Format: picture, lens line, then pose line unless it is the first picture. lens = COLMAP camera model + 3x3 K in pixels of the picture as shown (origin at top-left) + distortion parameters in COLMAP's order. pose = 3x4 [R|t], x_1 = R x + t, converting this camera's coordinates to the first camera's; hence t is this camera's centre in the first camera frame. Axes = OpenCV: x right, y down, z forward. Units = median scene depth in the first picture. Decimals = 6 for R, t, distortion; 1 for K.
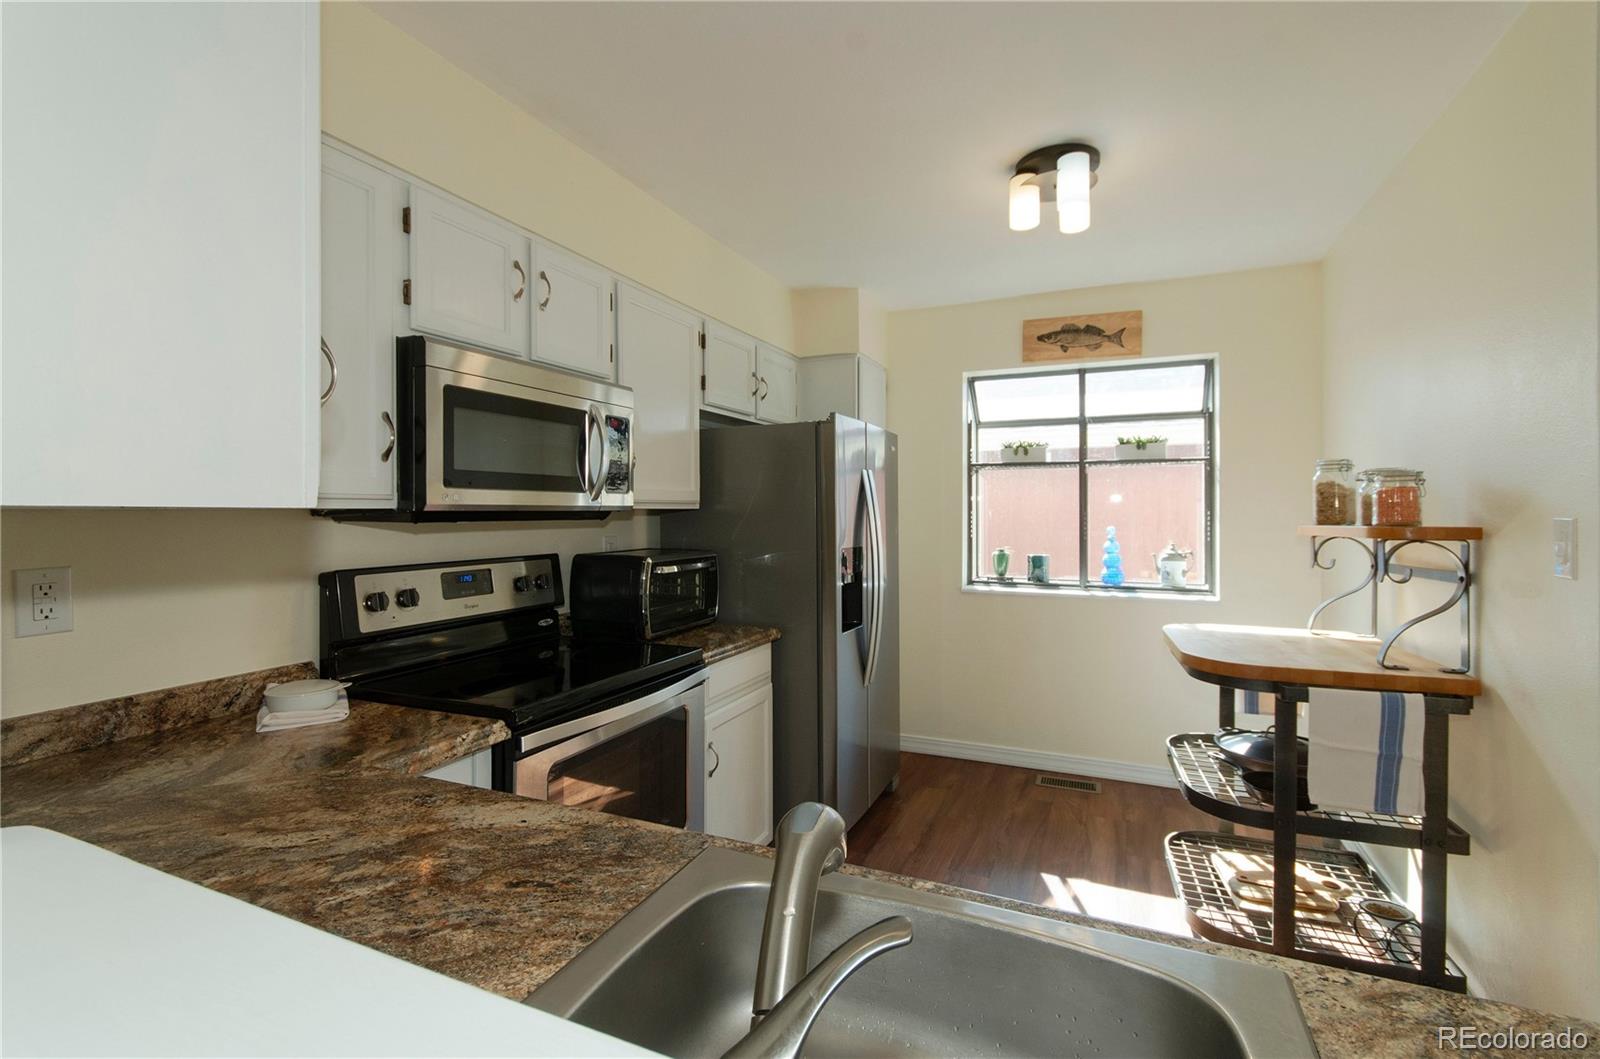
lens RADIAL K [[703.8, 0, 839.7], [0, 703.8, 524.5], [0, 0, 1]] dist [-0.014211, 0.000098]
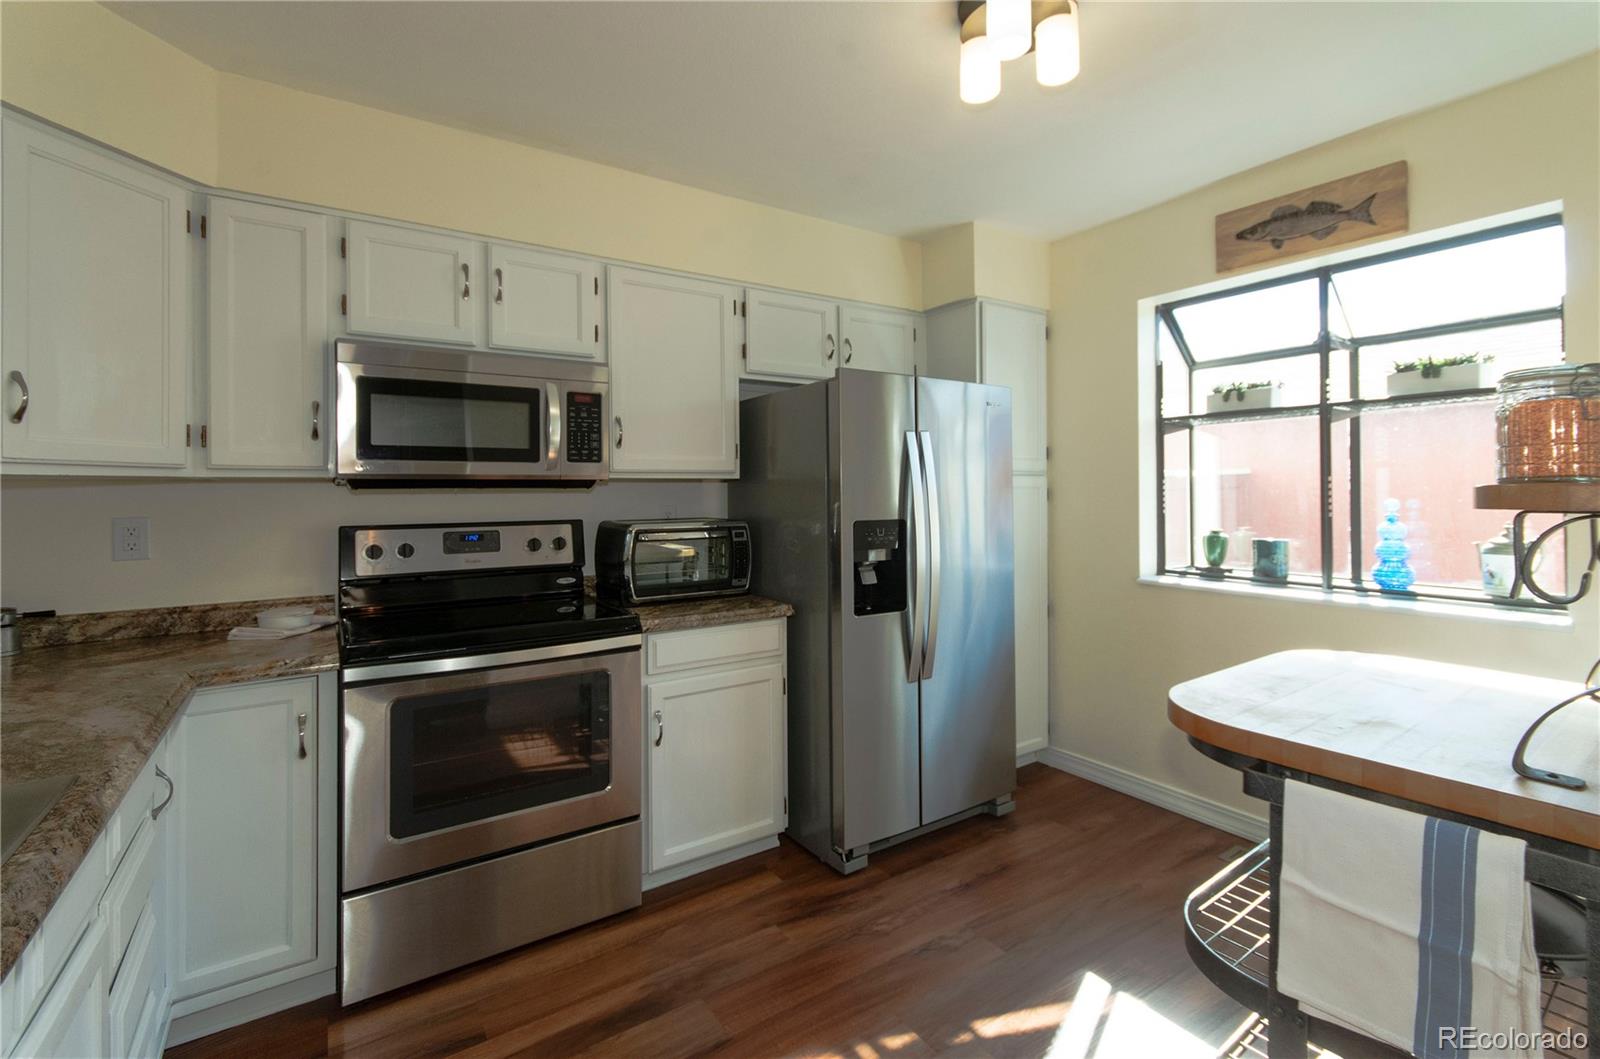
lens RADIAL K [[707.5, 0, 804.1], [0, 707.5, 501.5], [0, 0, 1]] dist [-0.003725, -0.000172]
pose [[0.838516, 0.001120, -0.544875, 0.387825], [-0.002456, 0.999995, -0.001724, 0.010546], [0.544871, 0.002784, 0.838515, 0.195605]]
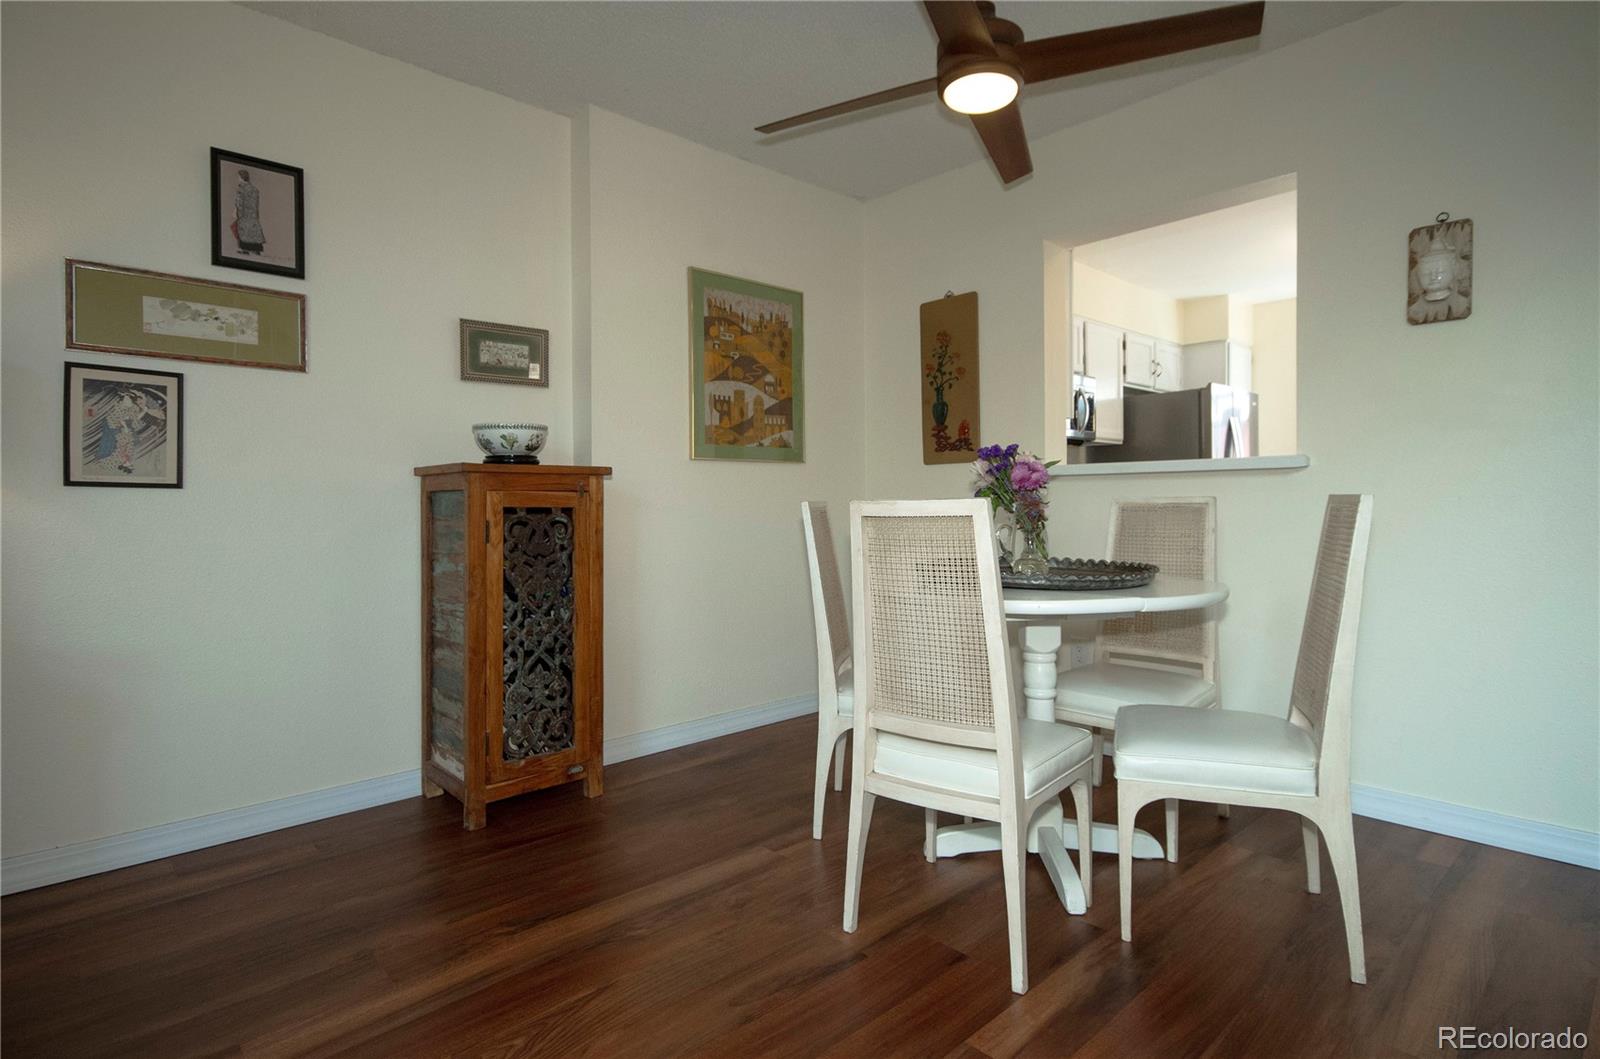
lens RADIAL K [[842.1, 0, 800.0], [0, 842.1, 529.5], [0, 0, 1]] dist [0.011093, -0.000013]
pose [[0.904171, 0.005196, -0.427139, -0.028167], [-0.002129, 0.999968, 0.007658, 0.155899], [0.427165, -0.006015, 0.904154, -1.086031]]
